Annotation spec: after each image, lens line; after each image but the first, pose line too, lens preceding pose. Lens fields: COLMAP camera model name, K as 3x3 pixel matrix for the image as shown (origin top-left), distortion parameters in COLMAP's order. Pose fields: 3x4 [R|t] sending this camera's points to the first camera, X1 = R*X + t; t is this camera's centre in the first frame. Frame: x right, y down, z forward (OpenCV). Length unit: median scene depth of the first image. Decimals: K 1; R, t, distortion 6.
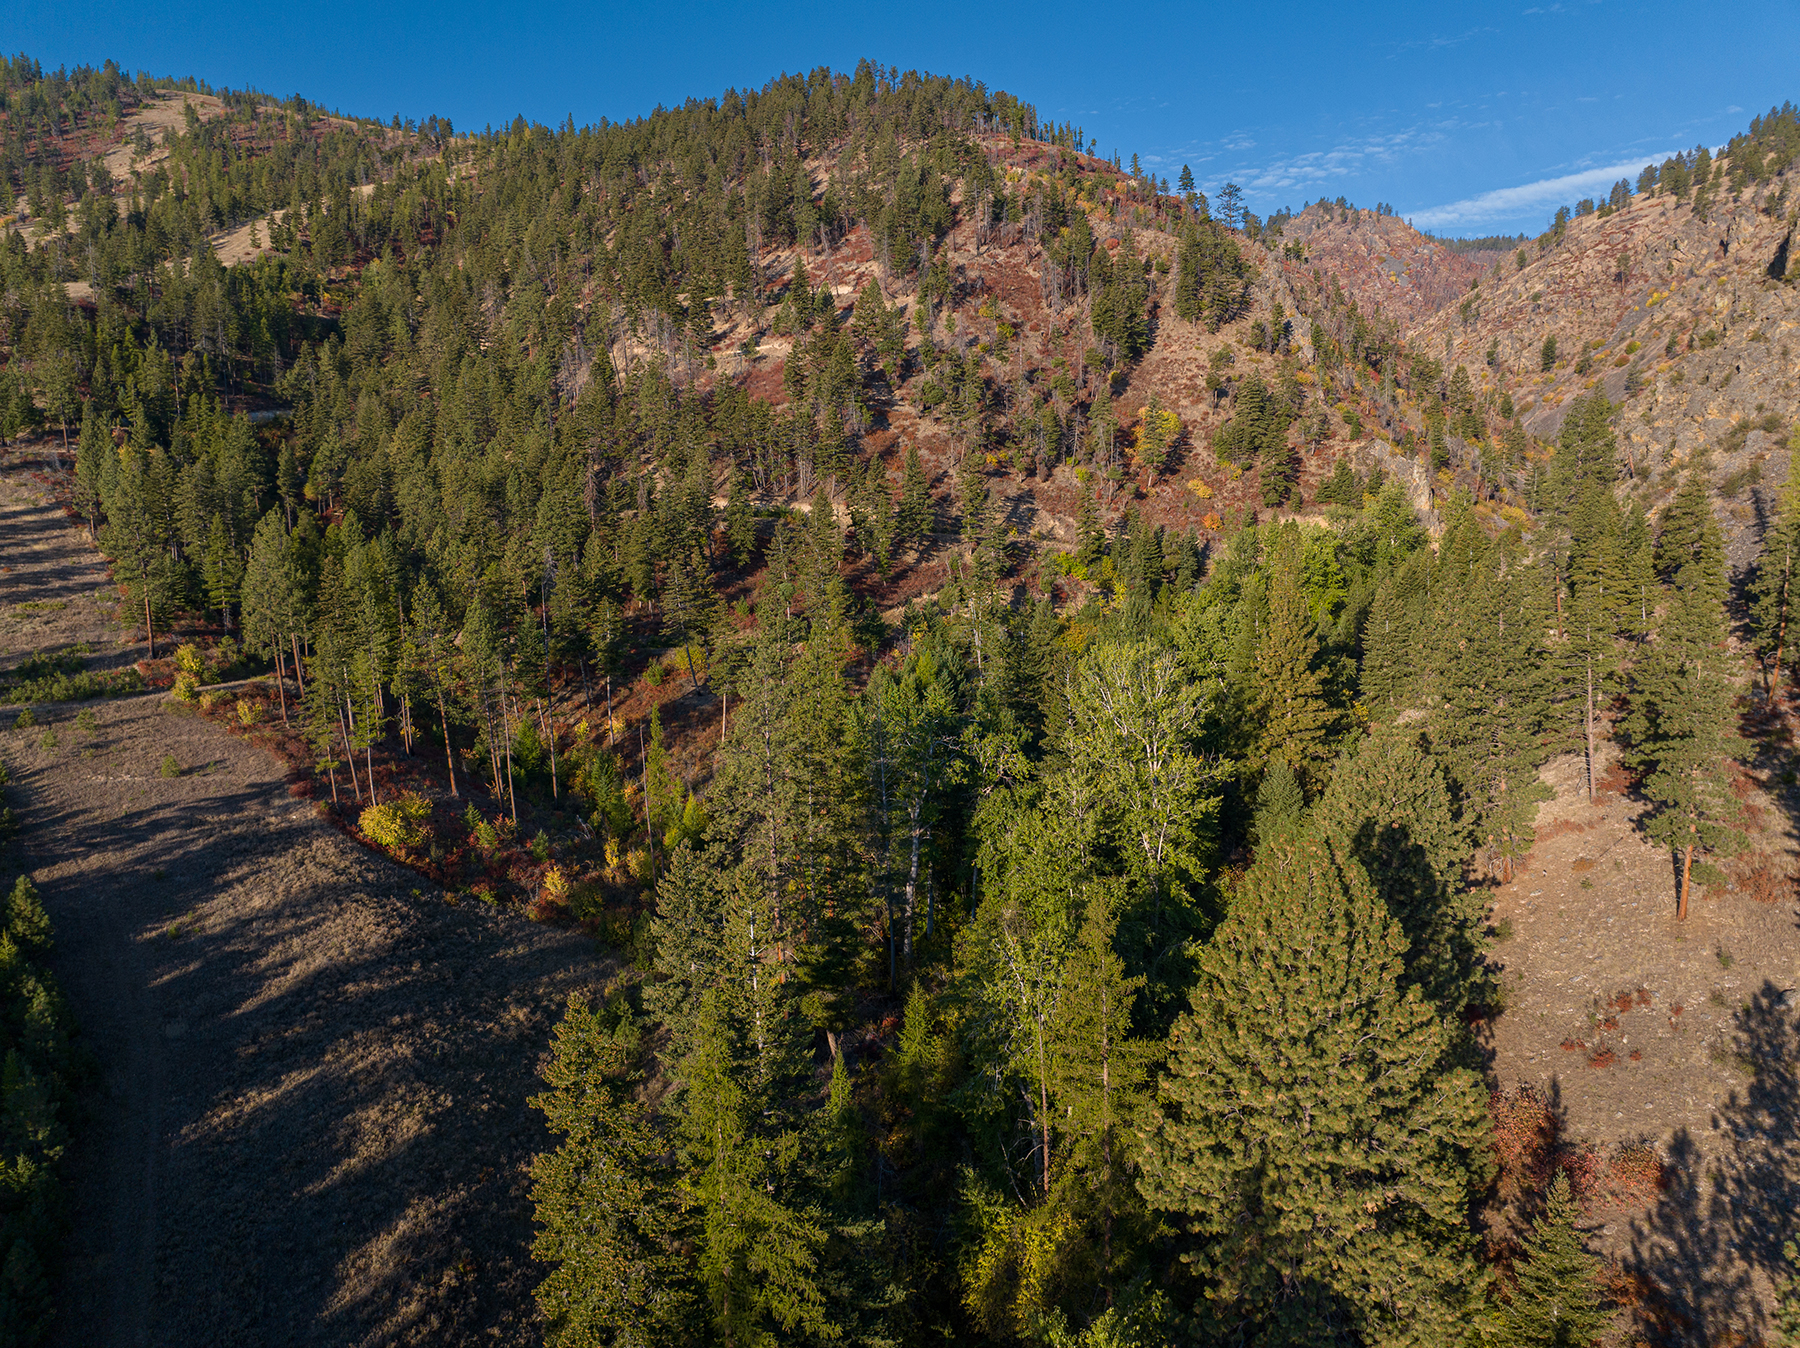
lens RADIAL K [[1269.9, 0, 901.0], [0, 1269.9, 674.8], [0, 0, 1]] dist [-0.045797, 0.015095]
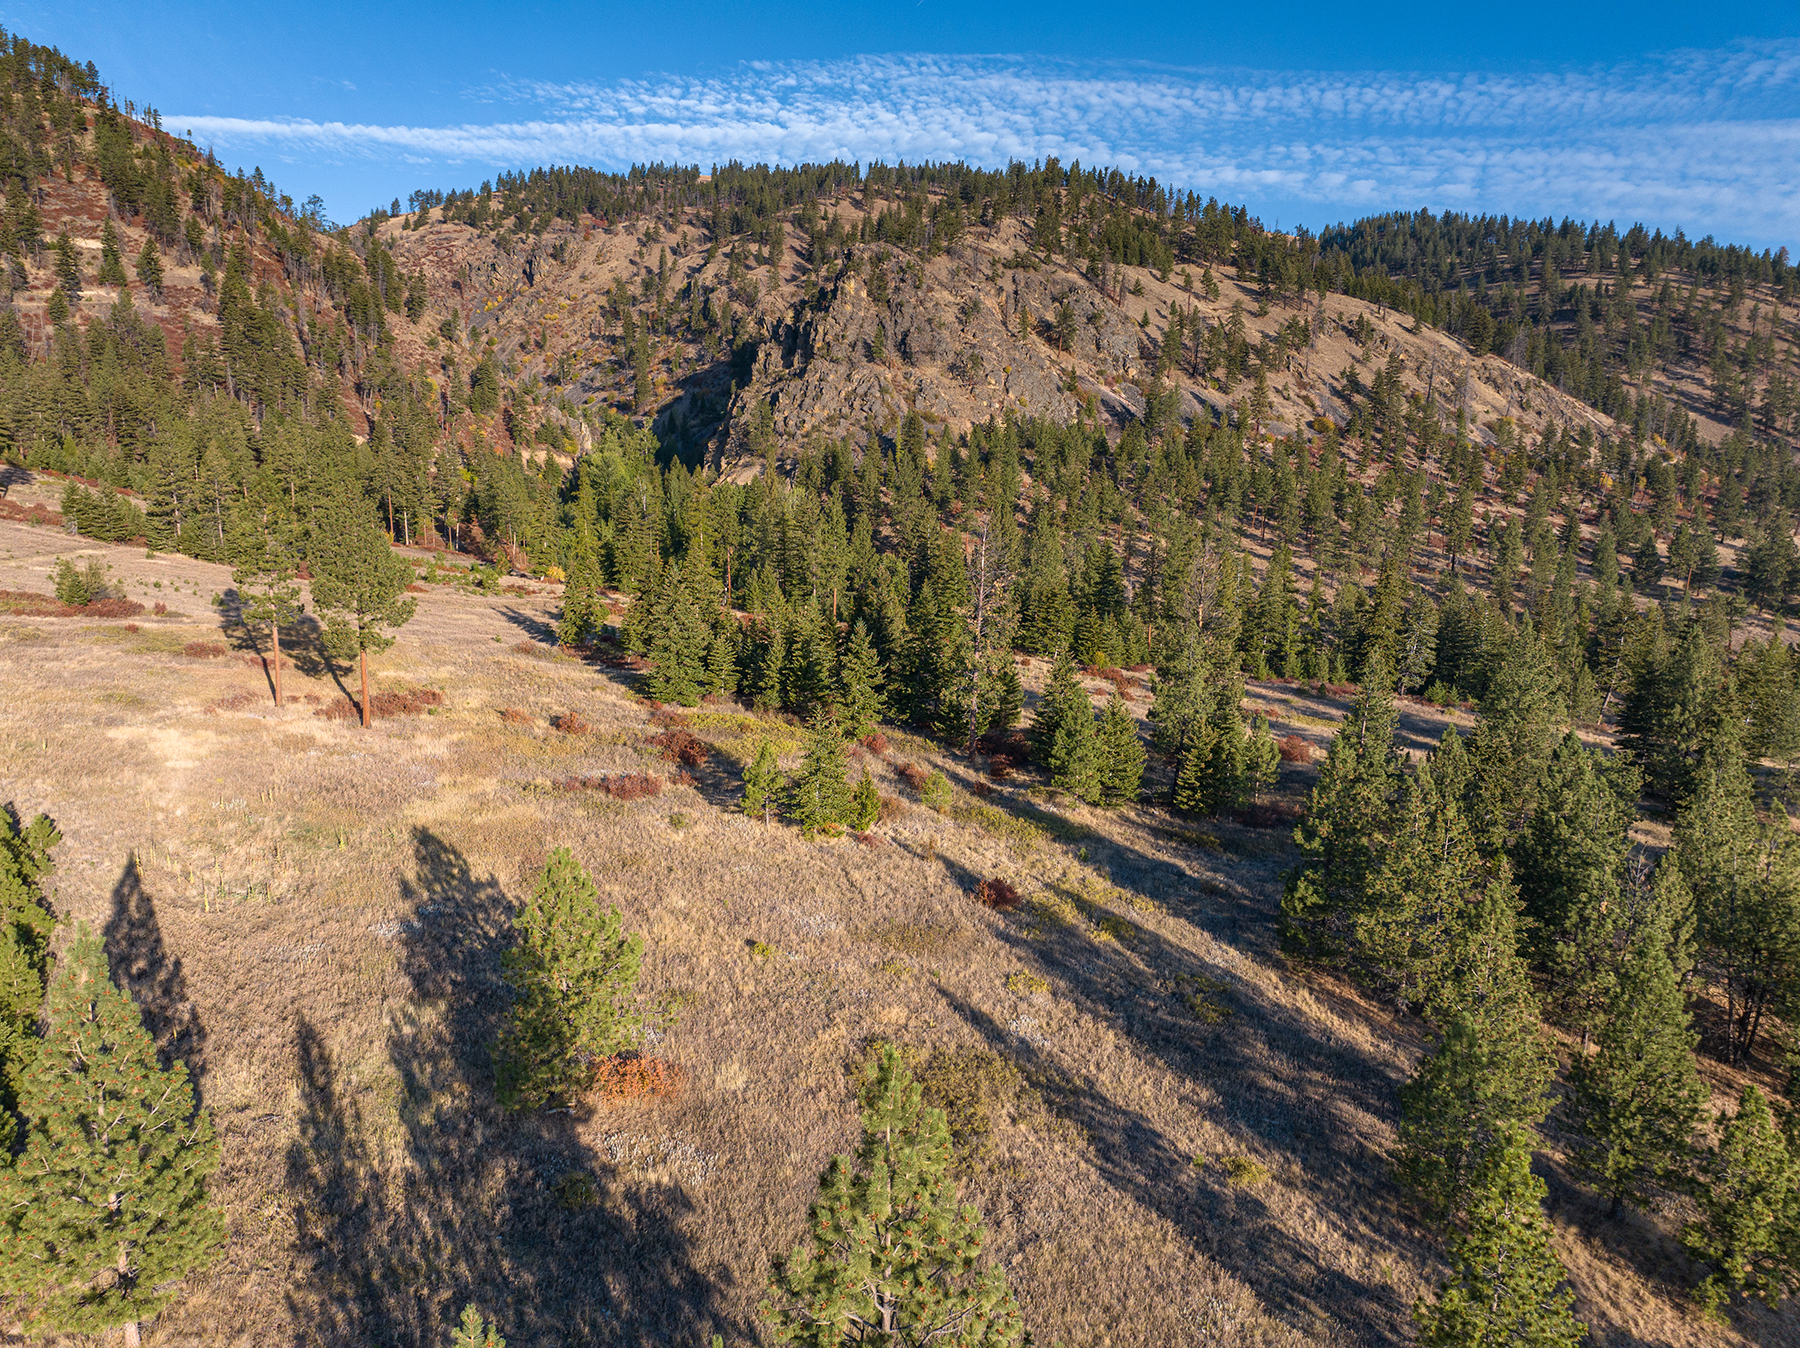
lens RADIAL K [[1269.9, 0, 902.0], [0, 1269.9, 669.3], [0, 0, 1]] dist [-0.045797, 0.015095]
pose [[0.521678, -0.109666, 0.846065, -1.257646], [0.084401, 0.993473, 0.076731, 0.104825], [-0.848958, 0.031380, 0.527529, -0.389194]]
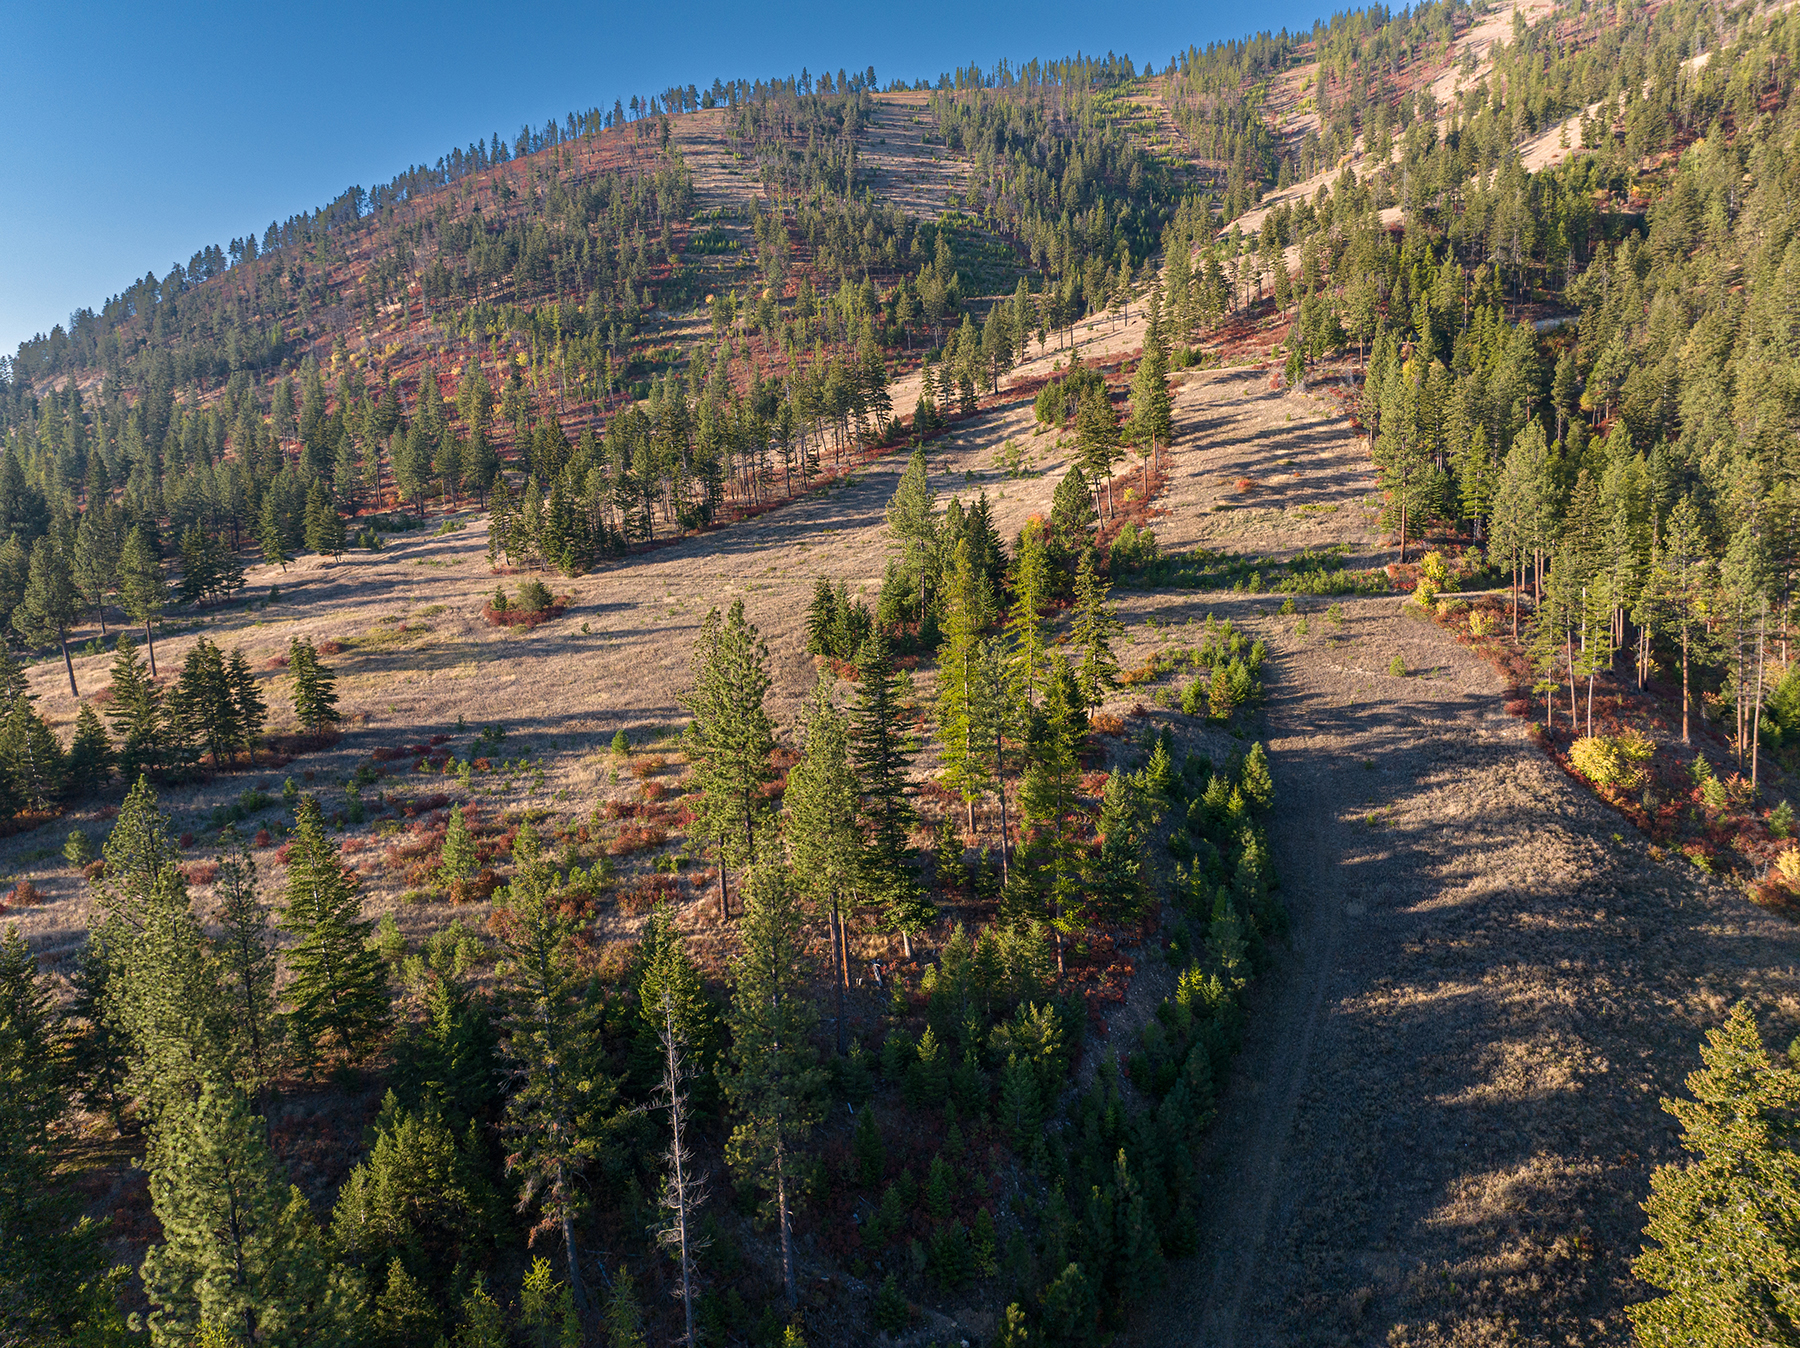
lens RADIAL K [[1269.9, 0, 899.7], [0, 1269.9, 680.5], [0, 0, 1]] dist [-0.045797, 0.015095]
pose [[0.593004, 0.147719, -0.791534, 0.008734], [-0.089635, 0.989029, 0.117423, -0.001483], [0.800195, 0.001317, 0.599738, 0.015695]]
